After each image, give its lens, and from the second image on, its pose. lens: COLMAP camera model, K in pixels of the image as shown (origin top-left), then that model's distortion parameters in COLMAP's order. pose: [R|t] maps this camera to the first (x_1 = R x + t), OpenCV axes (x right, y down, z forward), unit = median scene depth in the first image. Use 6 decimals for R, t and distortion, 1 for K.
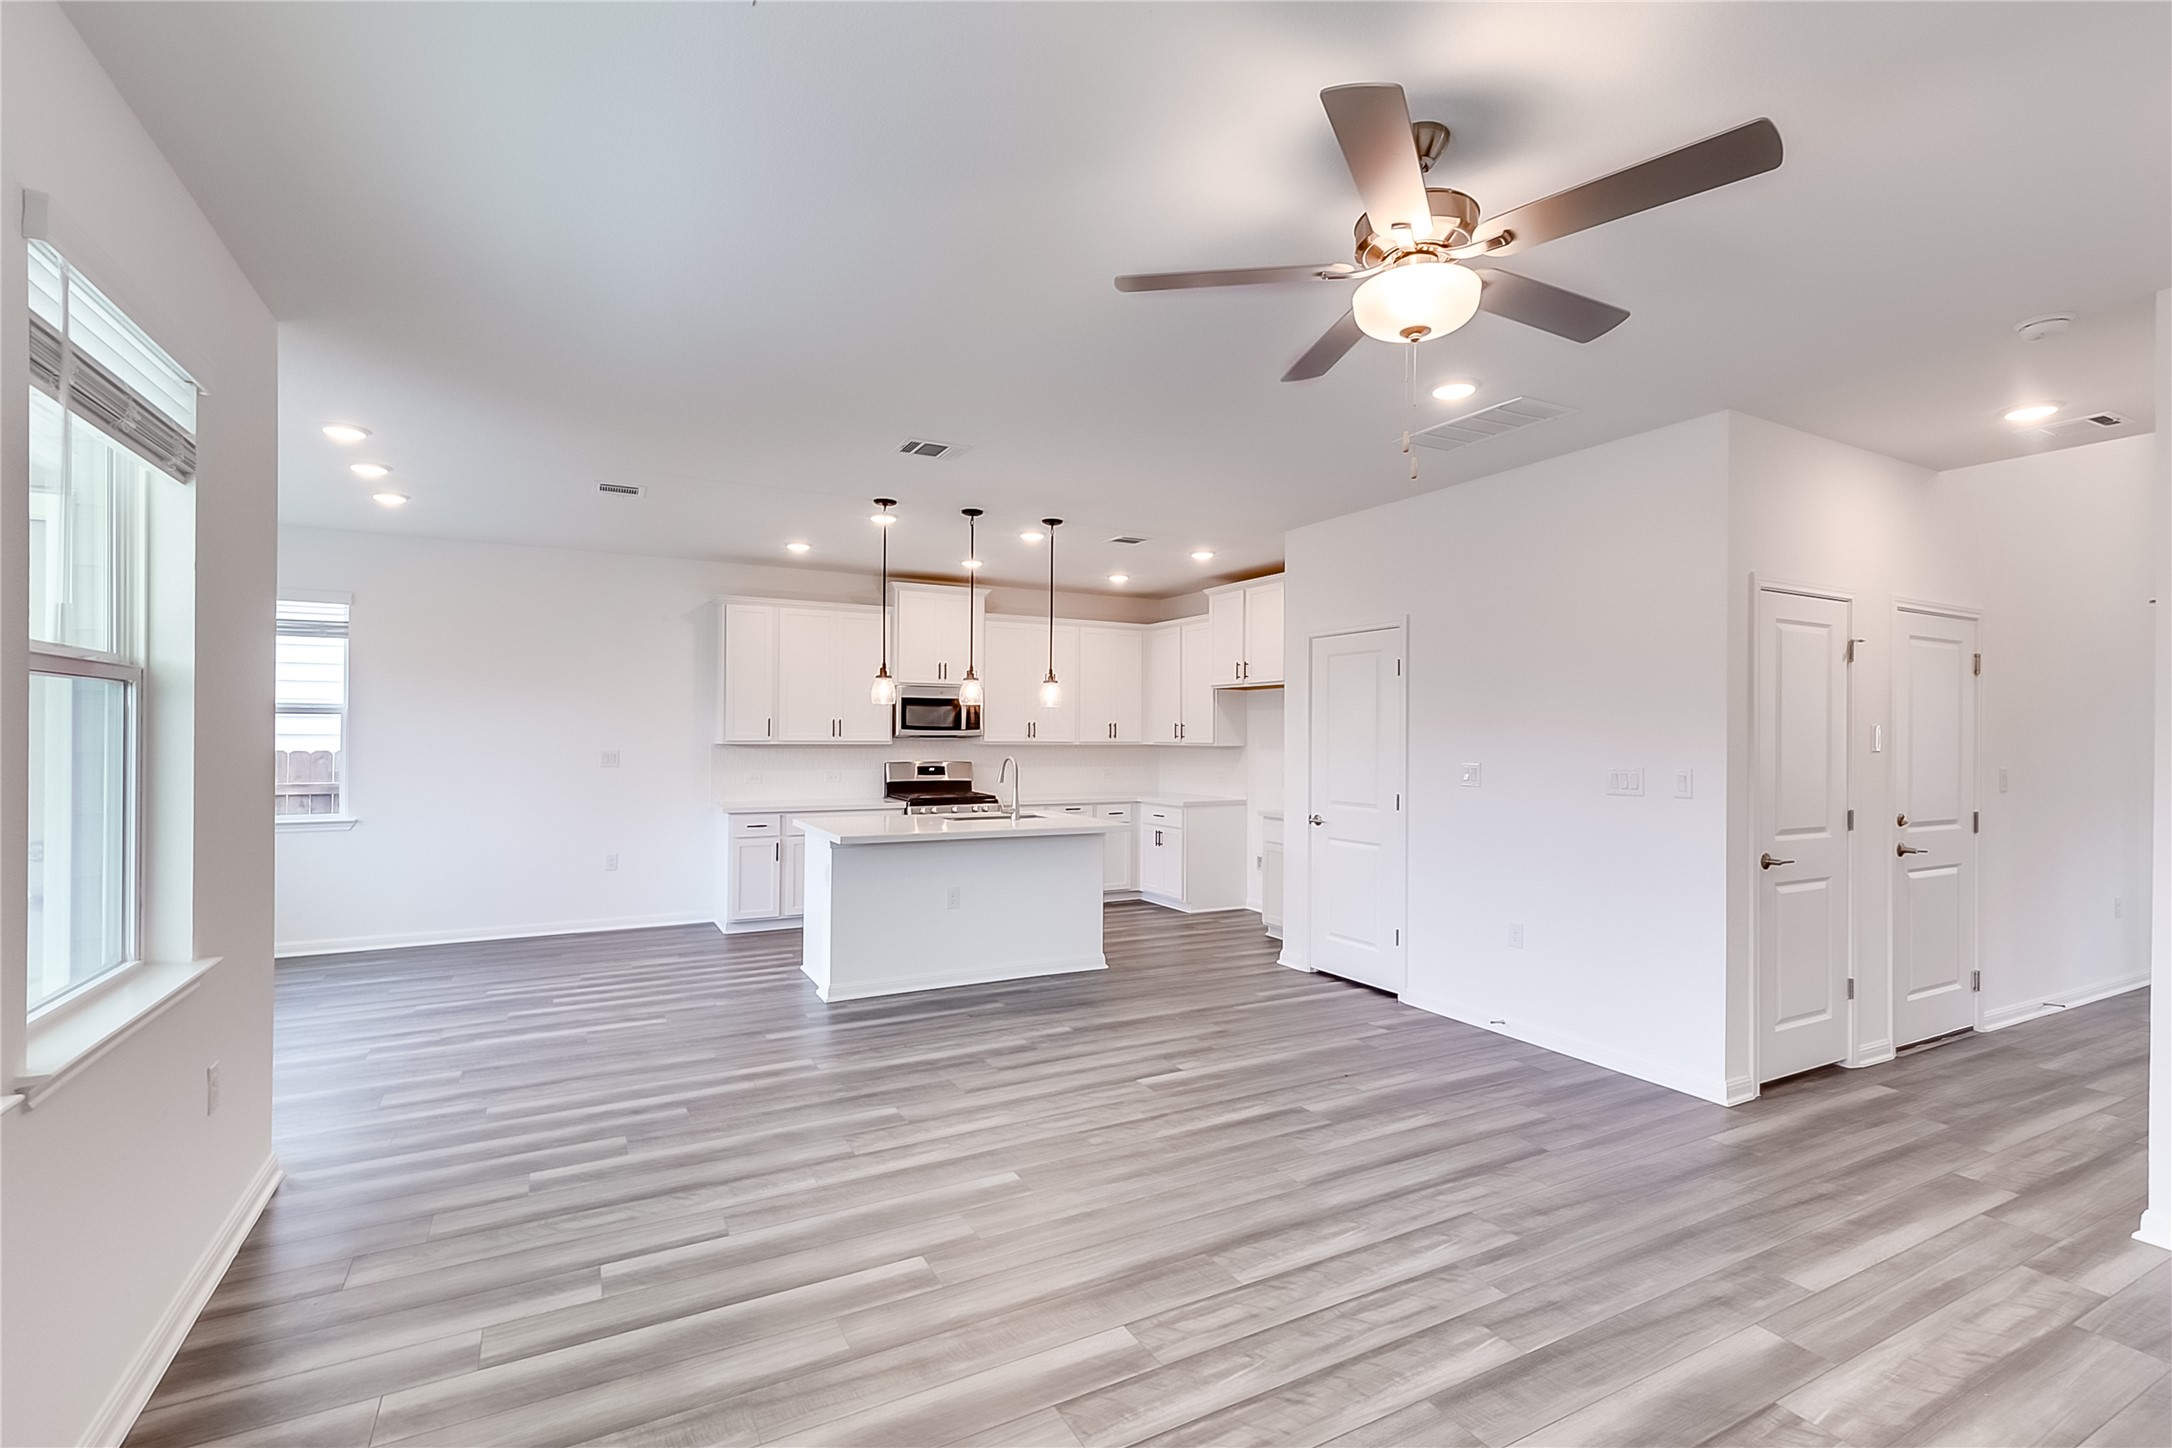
lens RADIAL K [[981.2, 0, 1097.7], [0, 981.2, 726.2], [0, 0, 1]] dist [0.012504, -0.001606]
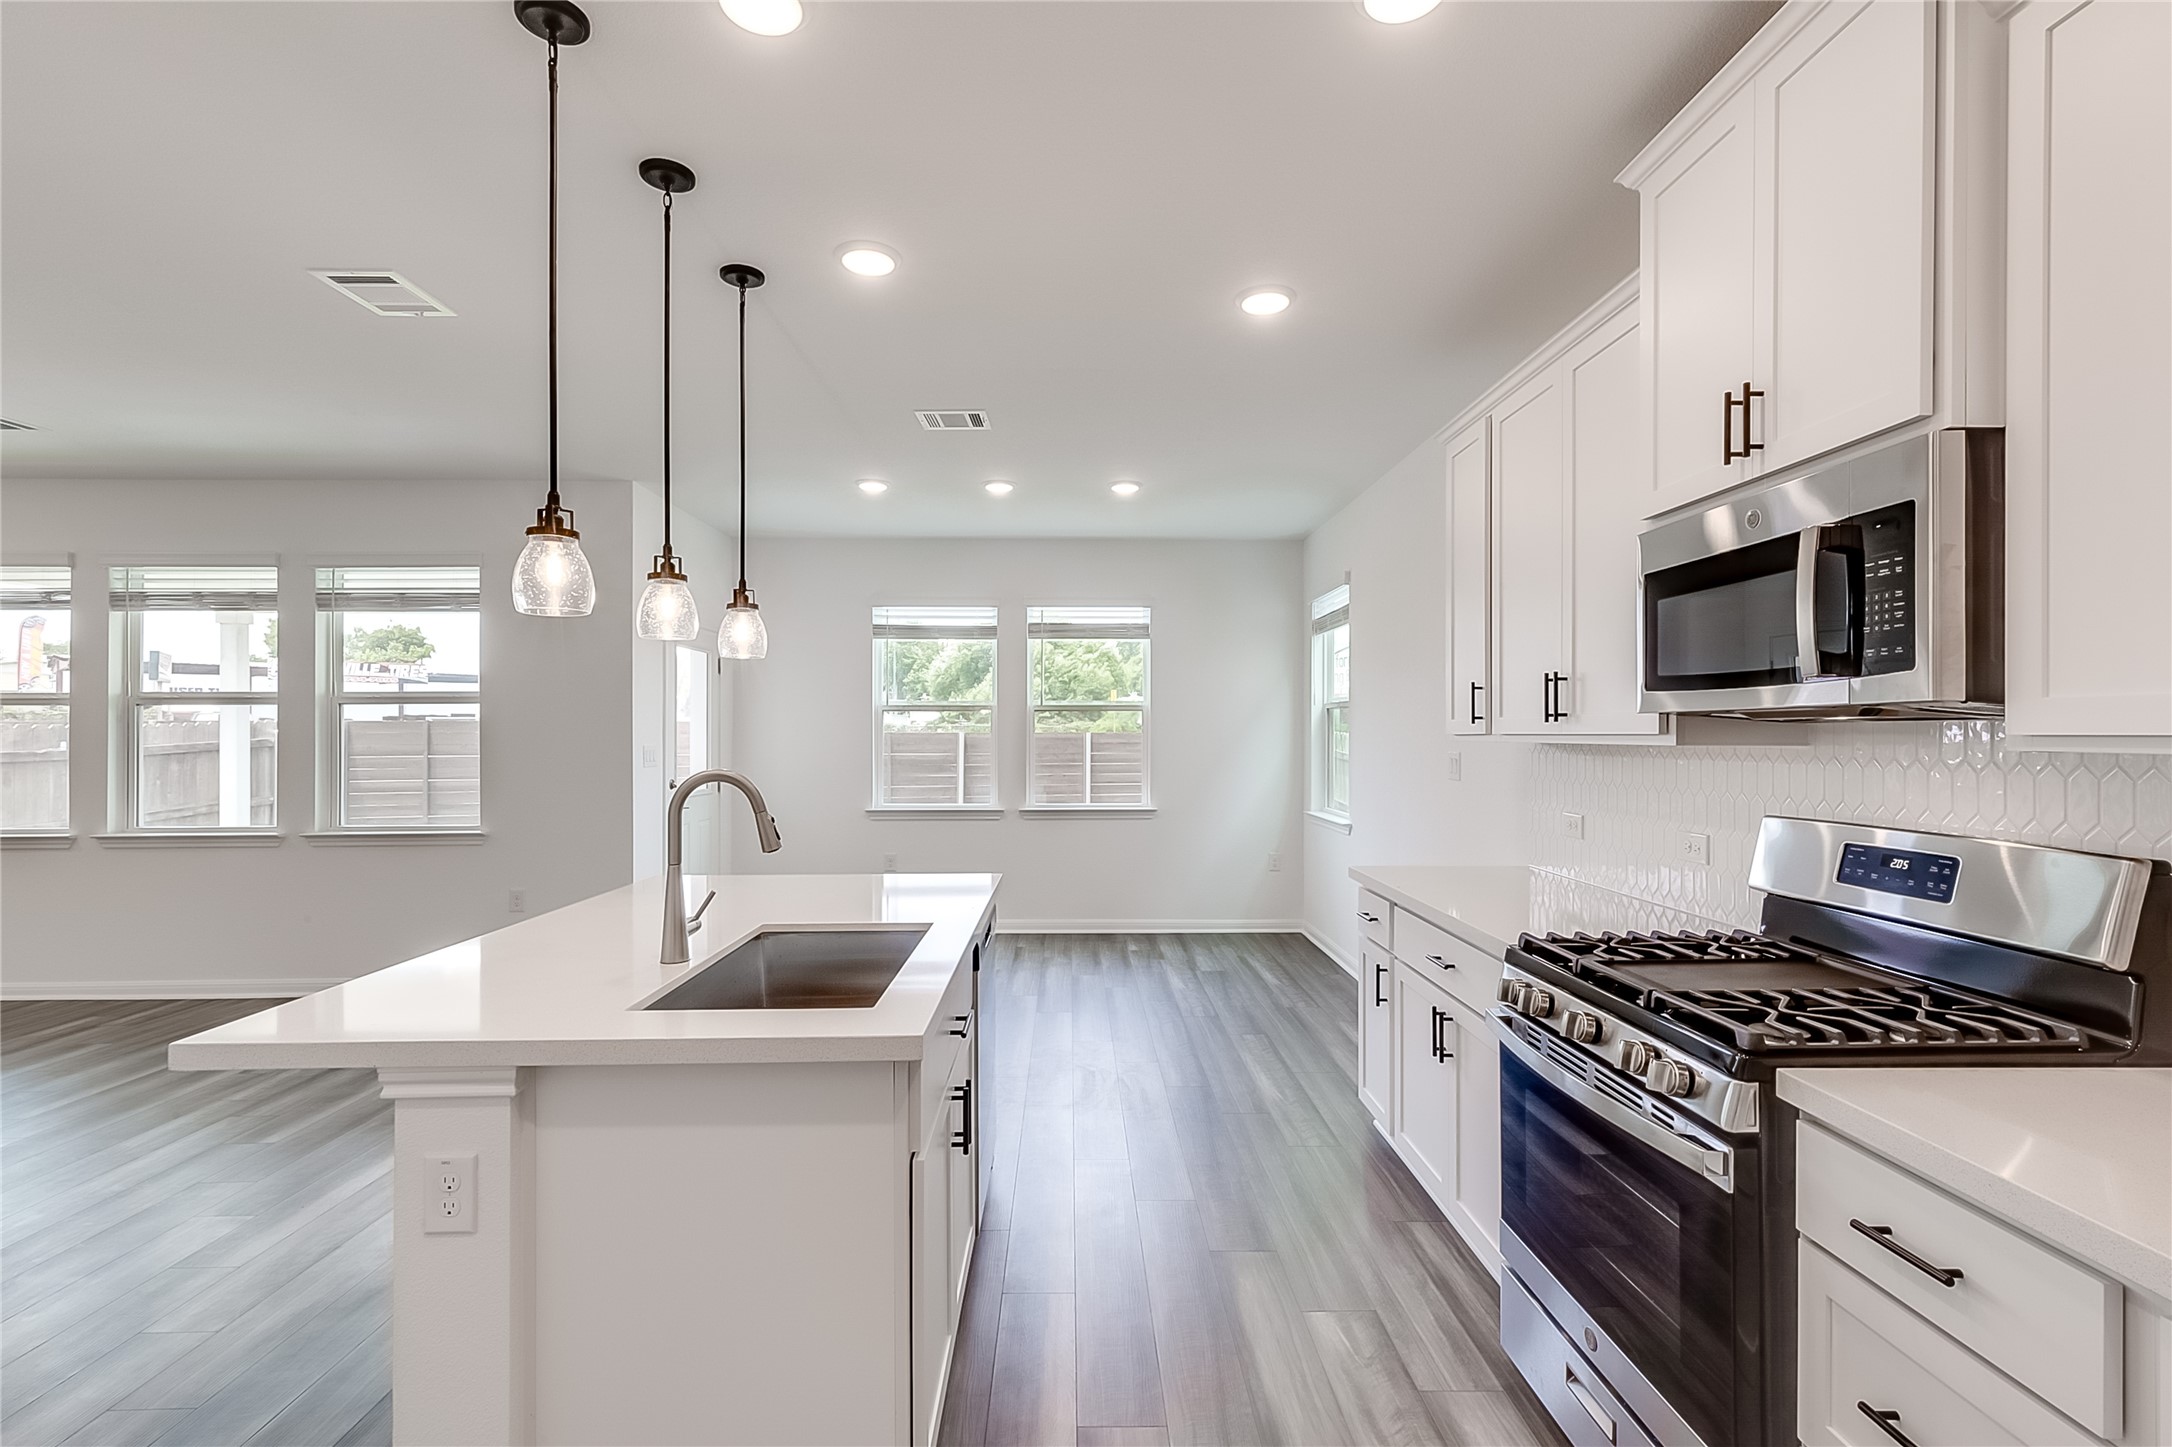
lens RADIAL K [[981.2, 0, 1087.2], [0, 981.2, 730.5], [0, 0, 1]] dist [0.012504, -0.001606]
pose [[-0.469061, -0.010584, -0.883102, 0.210366], [0.005085, 0.999879, -0.014684, 0.031043], [0.883151, -0.011378, -0.468951, 1.809841]]
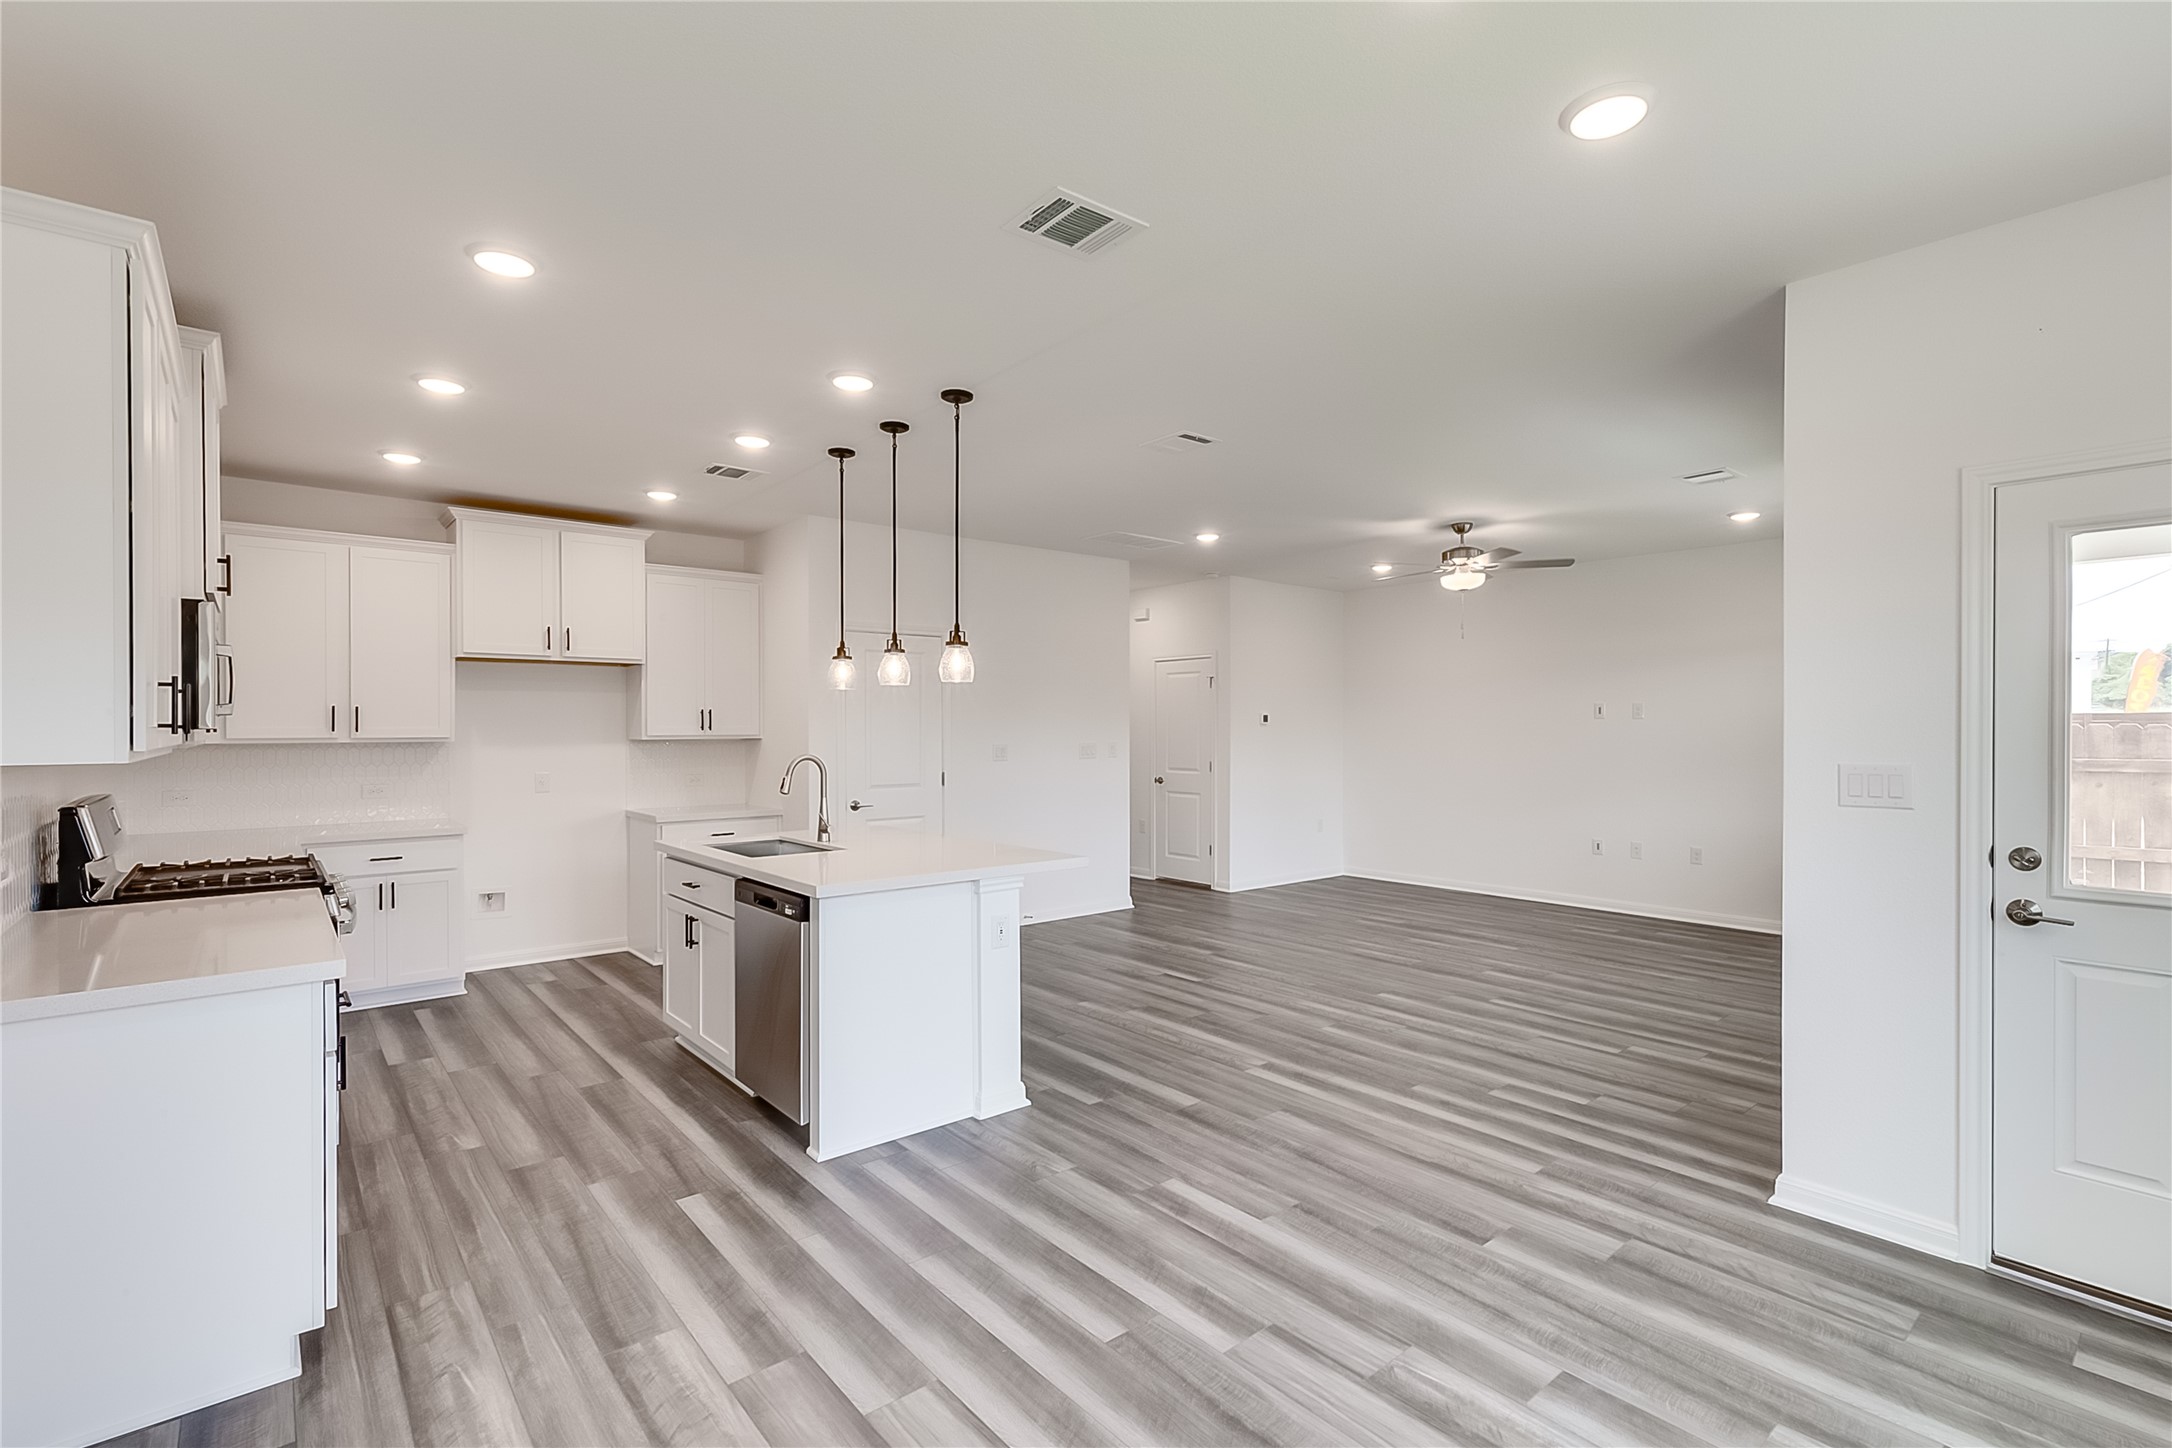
lens RADIAL K [[981.2, 0, 1076.3], [0, 981.2, 766.4], [0, 0, 1]] dist [0.012504, -0.001606]
pose [[-0.181306, -0.046836, 0.982311, -1.178142], [-0.008648, 0.998903, 0.046031, 0.004845], [-0.983389, -0.000149, -0.181512, 1.335206]]
